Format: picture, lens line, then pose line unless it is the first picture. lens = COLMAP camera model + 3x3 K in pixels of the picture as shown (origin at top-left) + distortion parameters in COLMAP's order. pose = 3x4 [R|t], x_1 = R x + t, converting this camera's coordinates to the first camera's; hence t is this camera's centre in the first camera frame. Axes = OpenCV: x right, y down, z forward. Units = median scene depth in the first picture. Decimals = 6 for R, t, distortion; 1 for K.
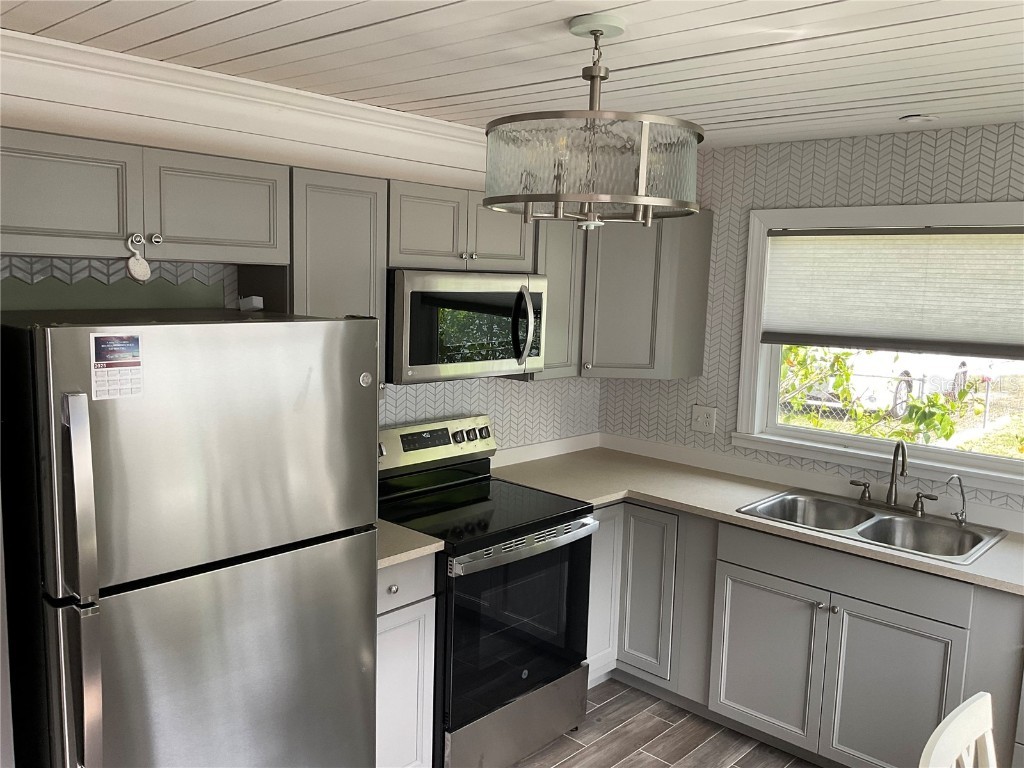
lens RADIAL K [[856.7, 0, 507.0], [0, 856.7, 377.2], [0, 0, 1]] dist [0.077651, -0.140298]
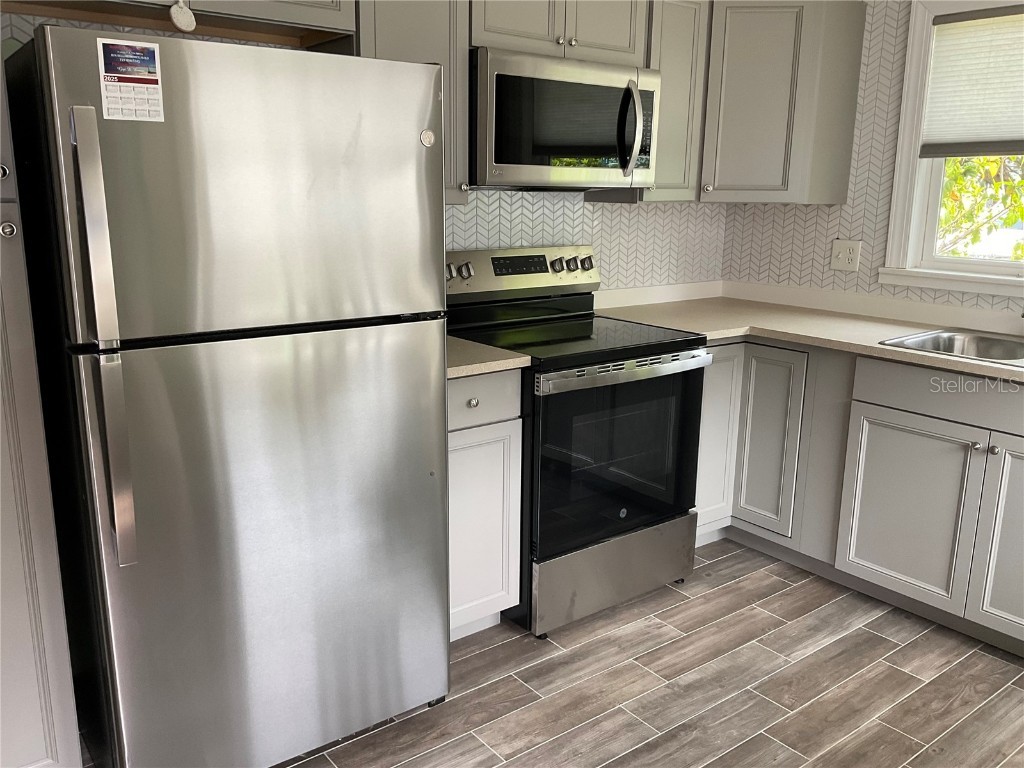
lens RADIAL K [[856.7, 0, 513.5], [0, 856.7, 393.3], [0, 0, 1]] dist [0.077651, -0.140298]
pose [[0.988573, 0.016895, -0.149792, 0.036879], [-0.001793, 0.994947, 0.100387, 0.117842], [0.150731, -0.098971, 0.983608, 0.094970]]
